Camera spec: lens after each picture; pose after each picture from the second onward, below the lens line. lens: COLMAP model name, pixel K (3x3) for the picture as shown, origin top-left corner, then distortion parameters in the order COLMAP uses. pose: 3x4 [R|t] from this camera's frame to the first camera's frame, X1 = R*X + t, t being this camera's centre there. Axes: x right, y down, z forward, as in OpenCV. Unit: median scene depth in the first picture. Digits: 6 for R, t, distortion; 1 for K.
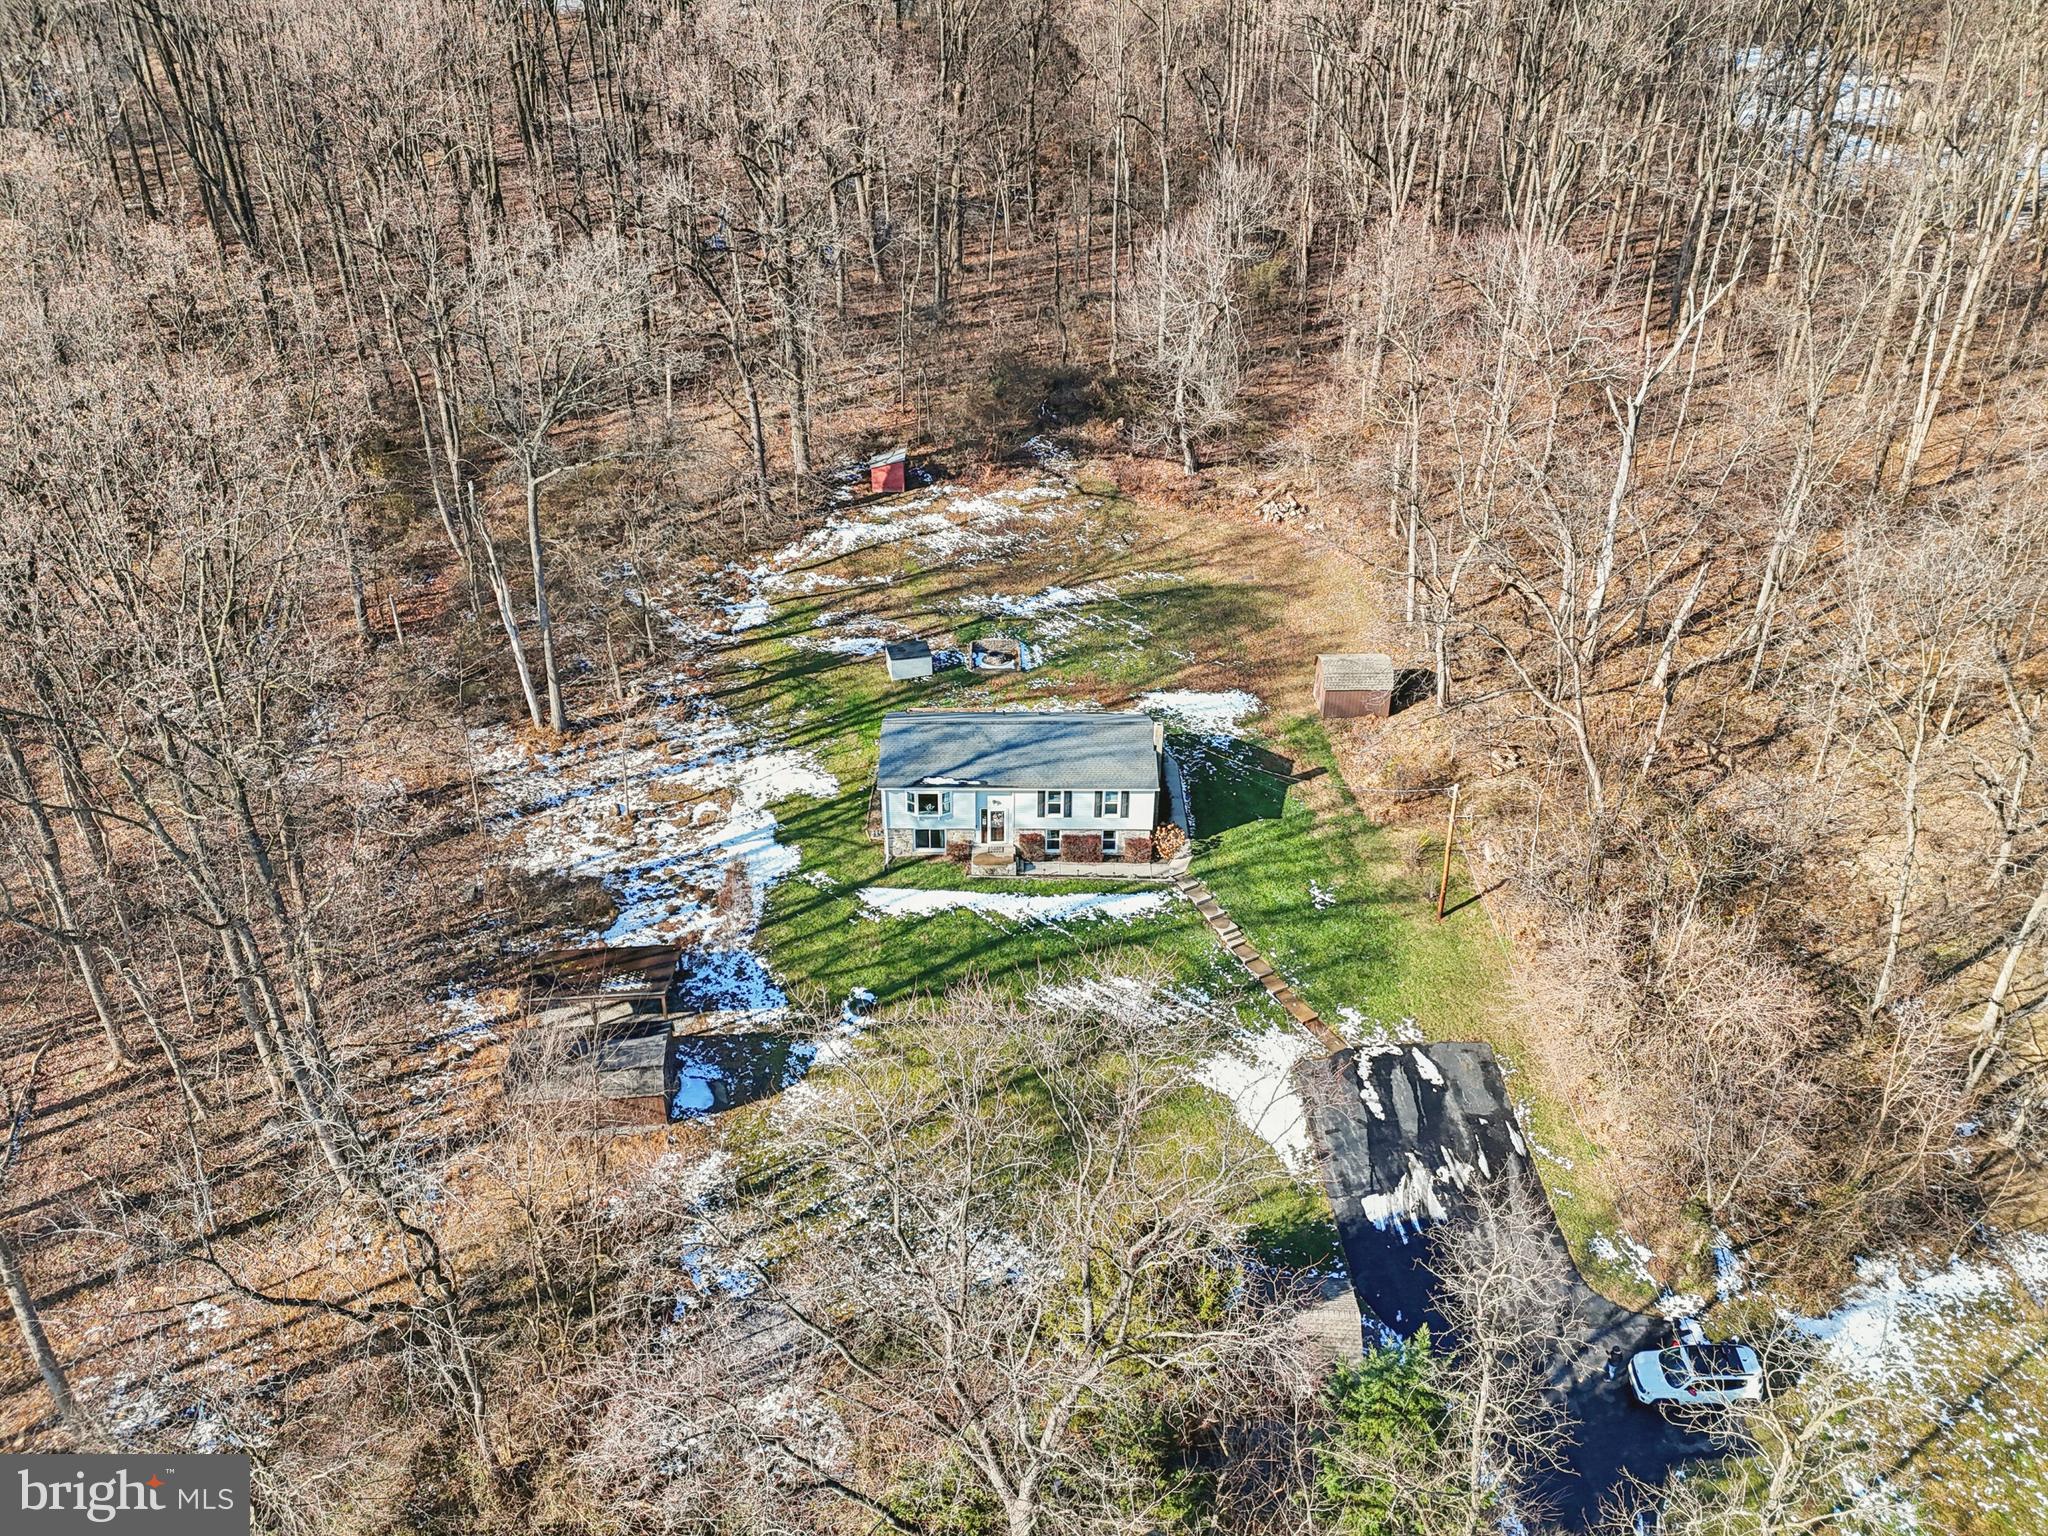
lens RADIAL K [[1493.9, 0, 1031.8], [0, 1493.9, 755.2], [0, 0, 1]] dist [0.141979, -0.145432]
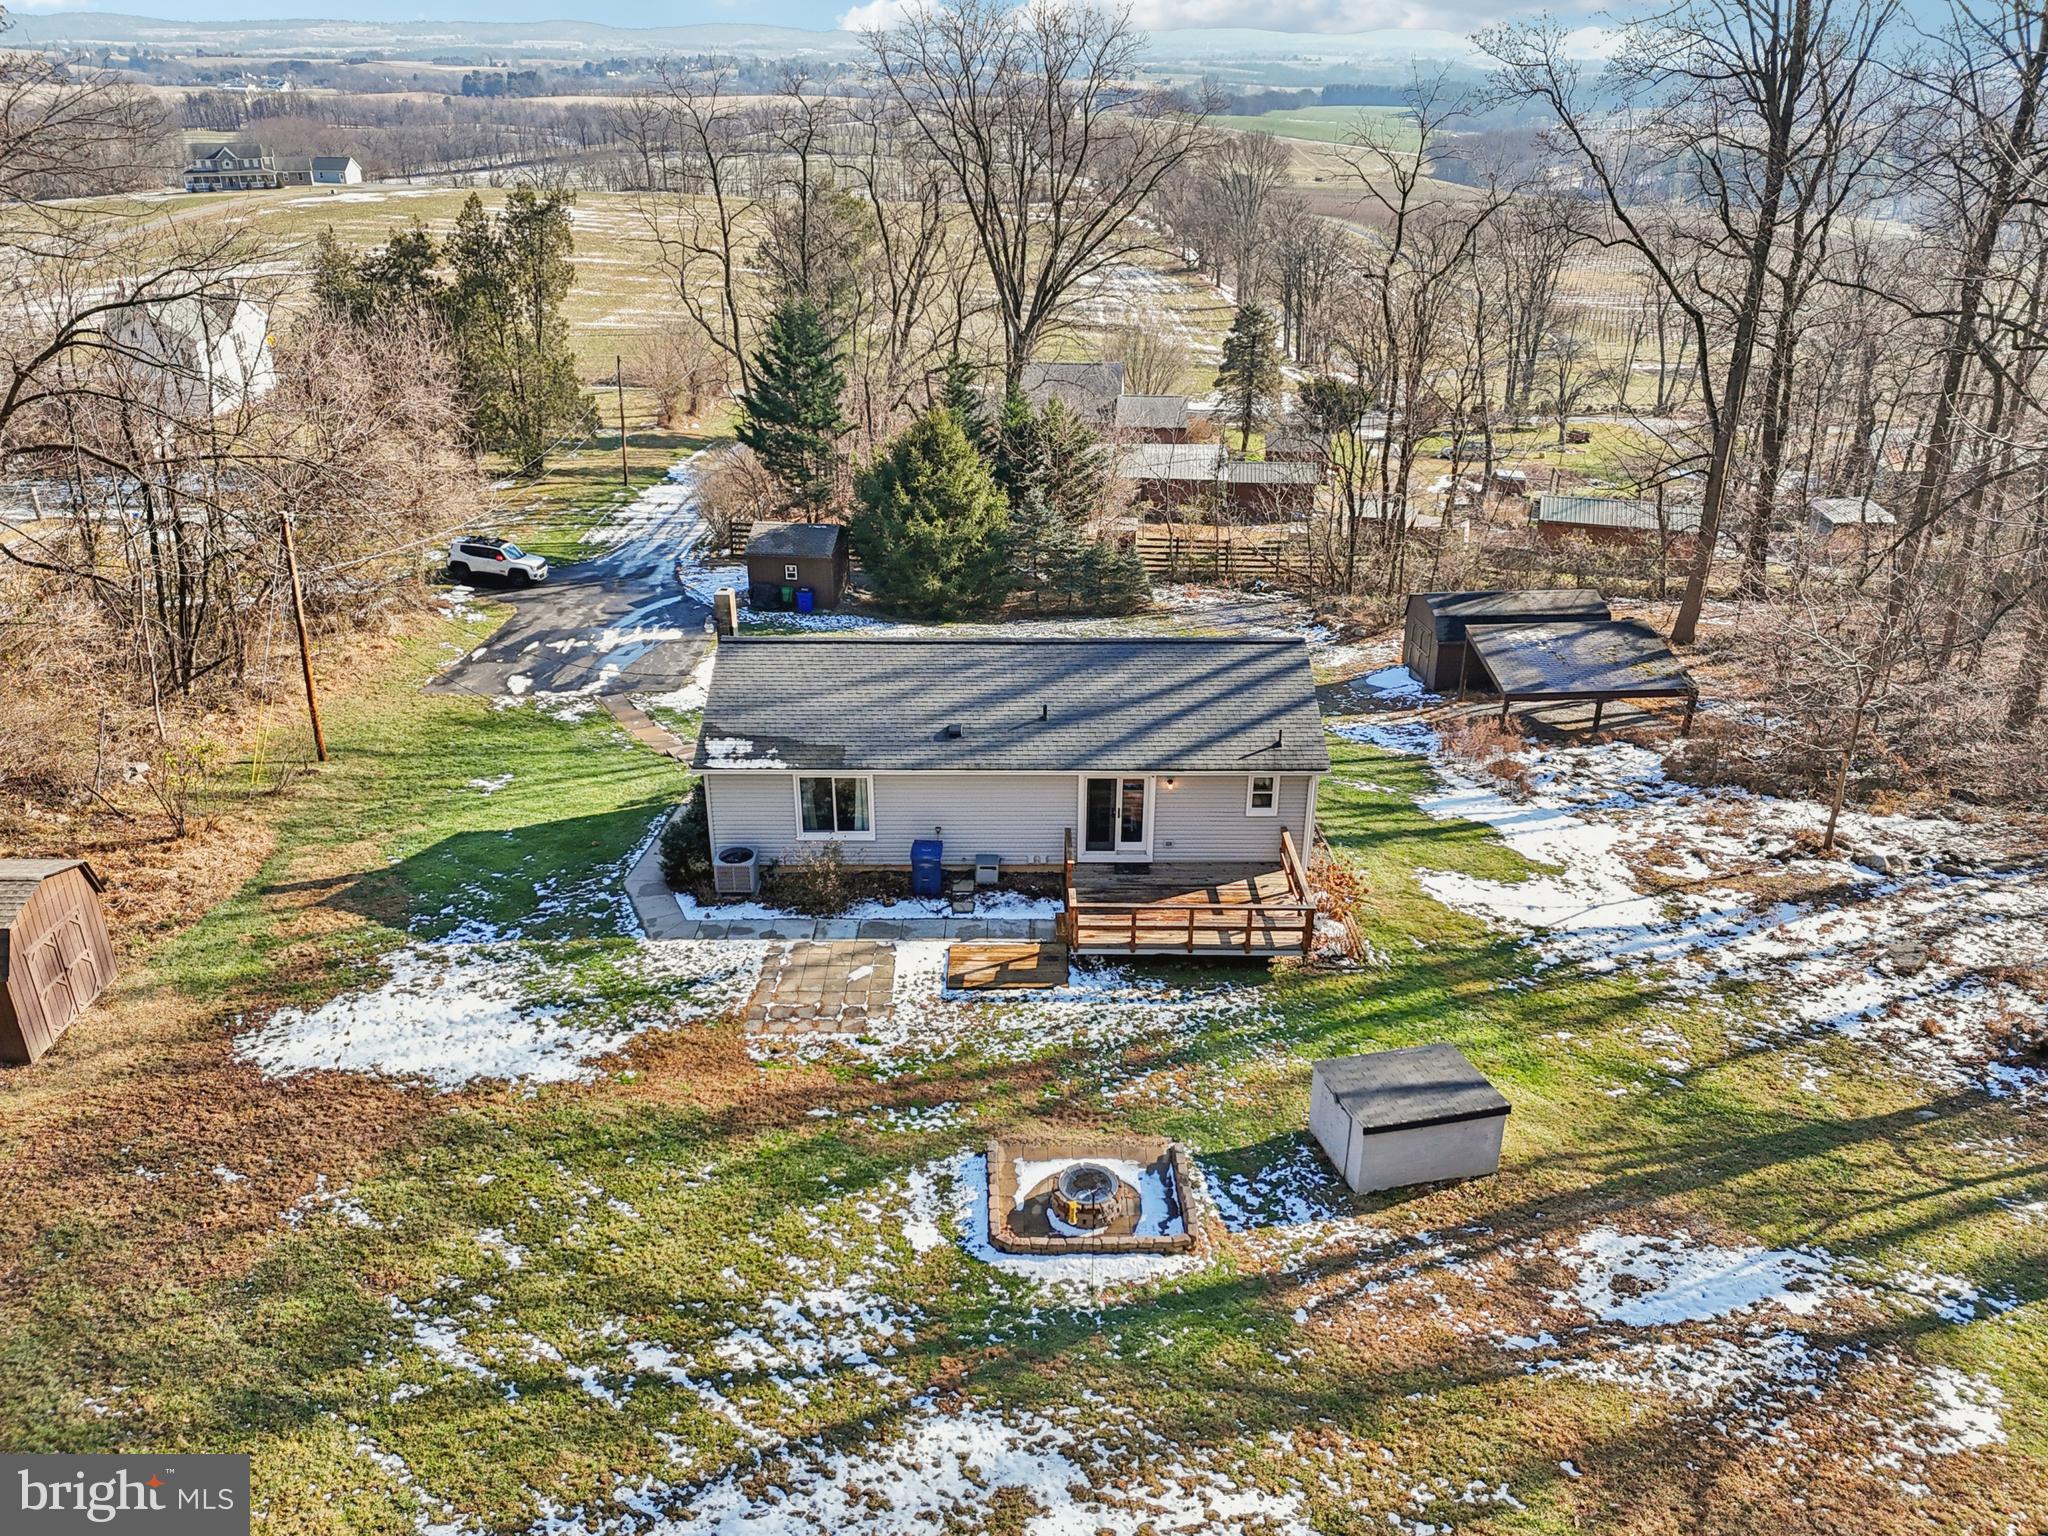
lens RADIAL K [[1517.8, 0, 1029.6], [0, 1517.8, 723.3], [0, 0, 1]] dist [0.102533, -0.109388]
pose [[-0.999897, -0.014097, 0.002843, -0.016574], [-0.006200, 0.600937, 0.799272, -0.388517], [-0.012975, 0.799172, -0.600962, 1.313513]]
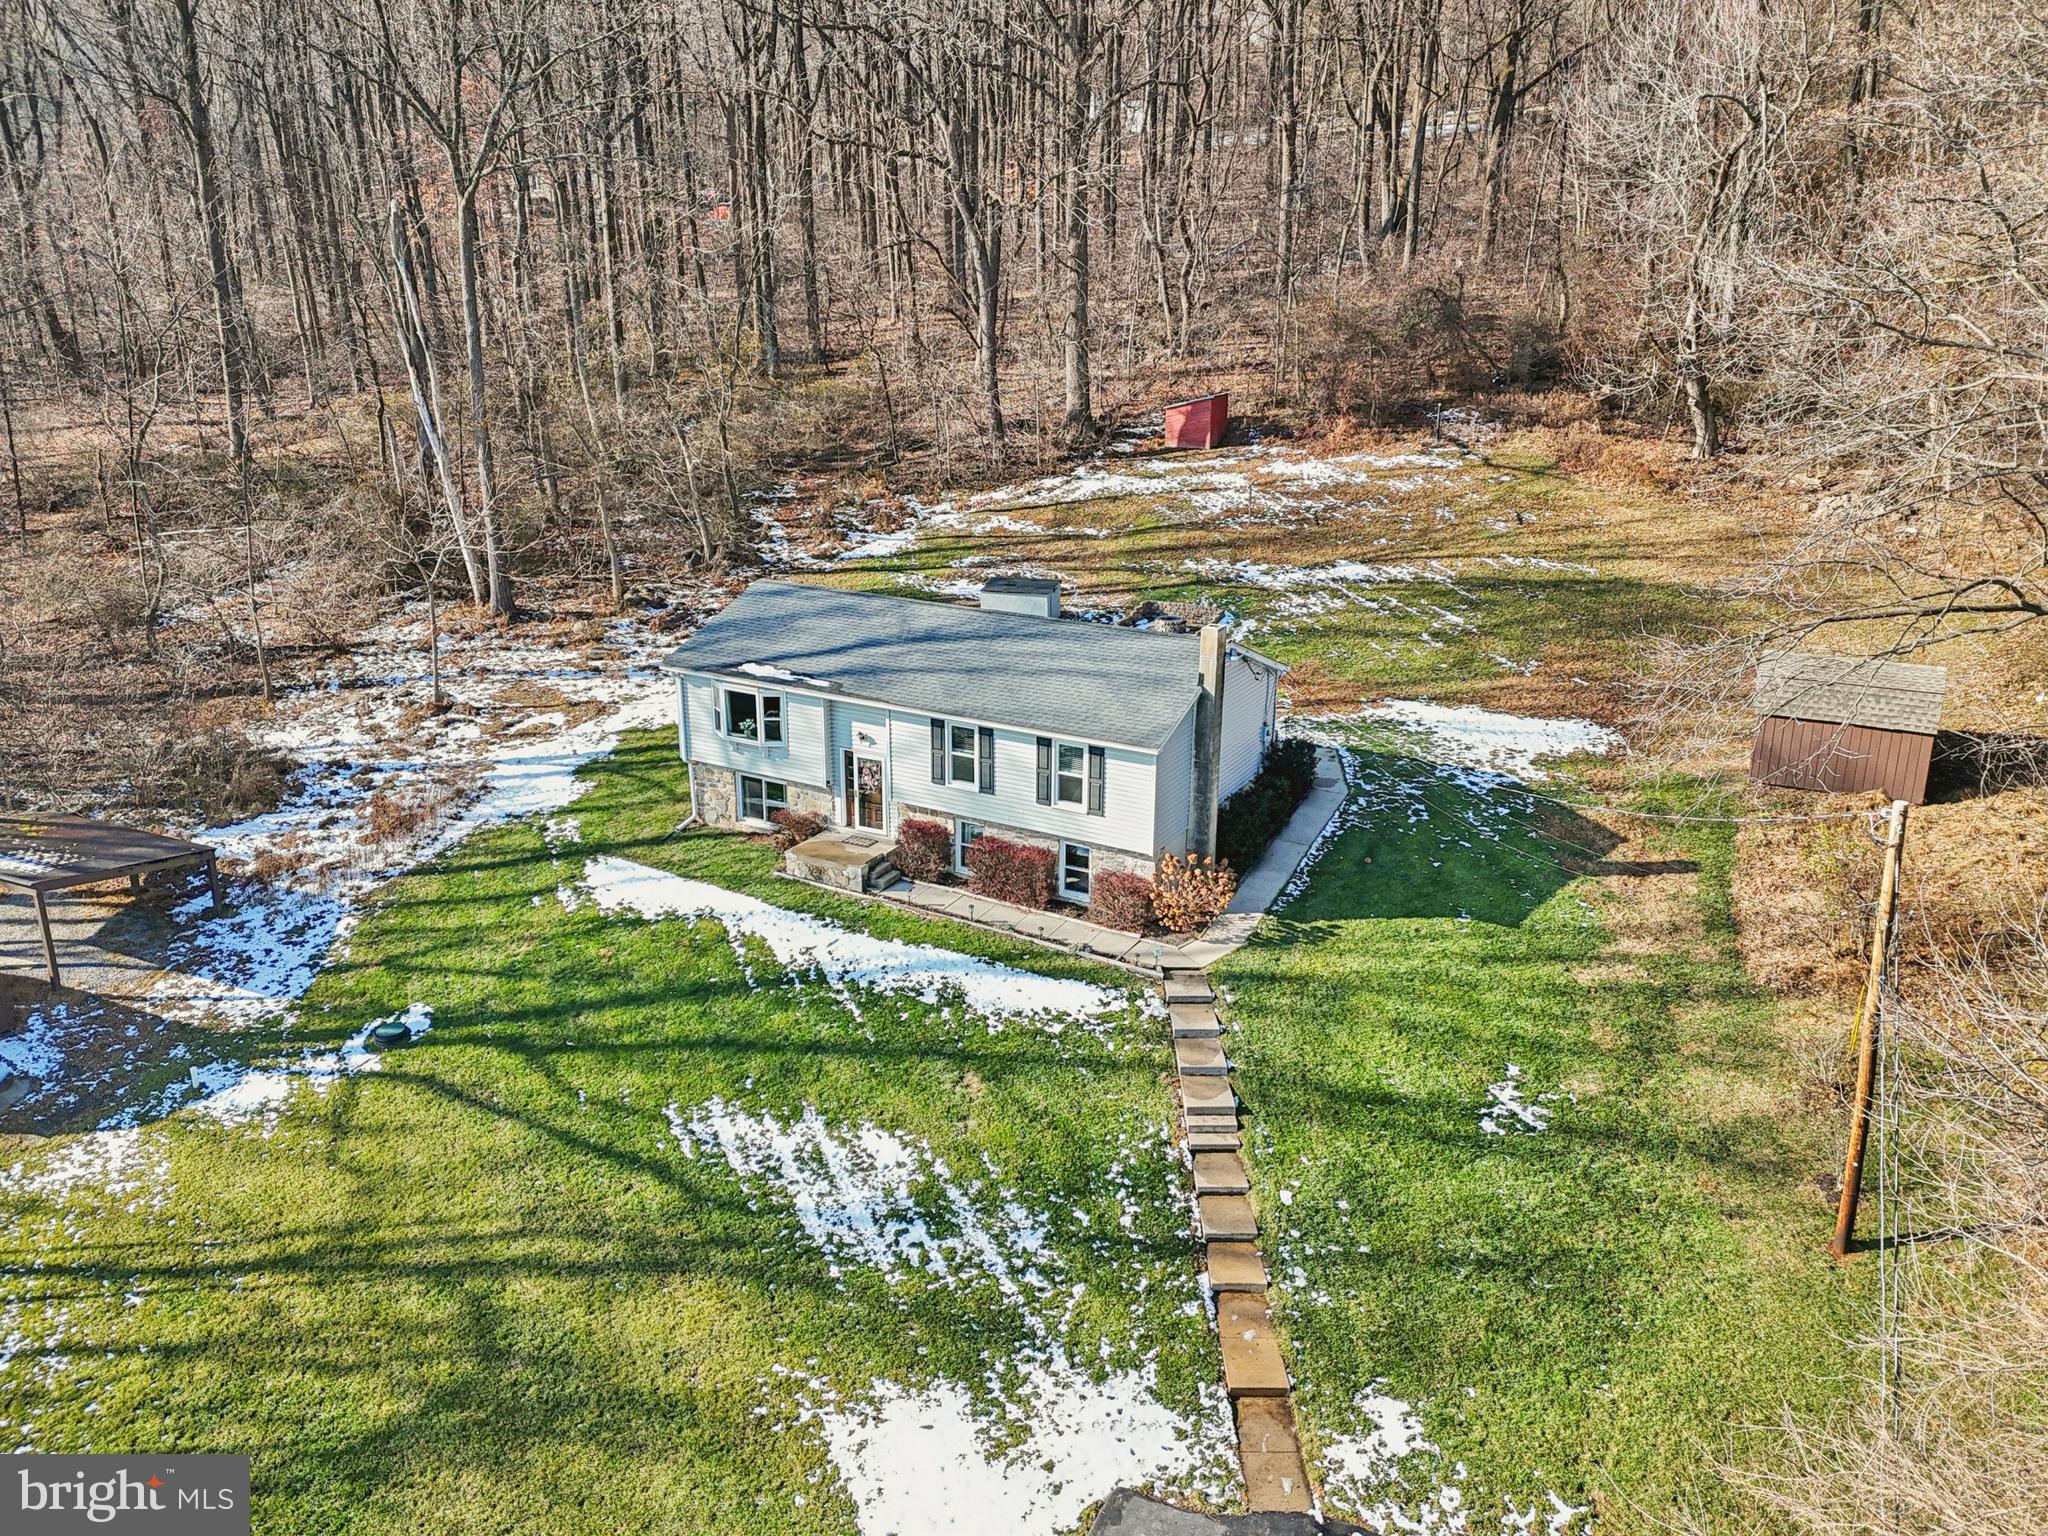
lens RADIAL K [[1499.9, 0, 1023.0], [0, 1499.9, 756.5], [0, 0, 1]] dist [0.087940, -0.102207]
pose [[0.865344, 0.150665, -0.477996, 0.250095], [-0.244042, 0.959707, -0.139304, 0.091343], [0.437748, 0.237197, 0.867246, 0.590868]]
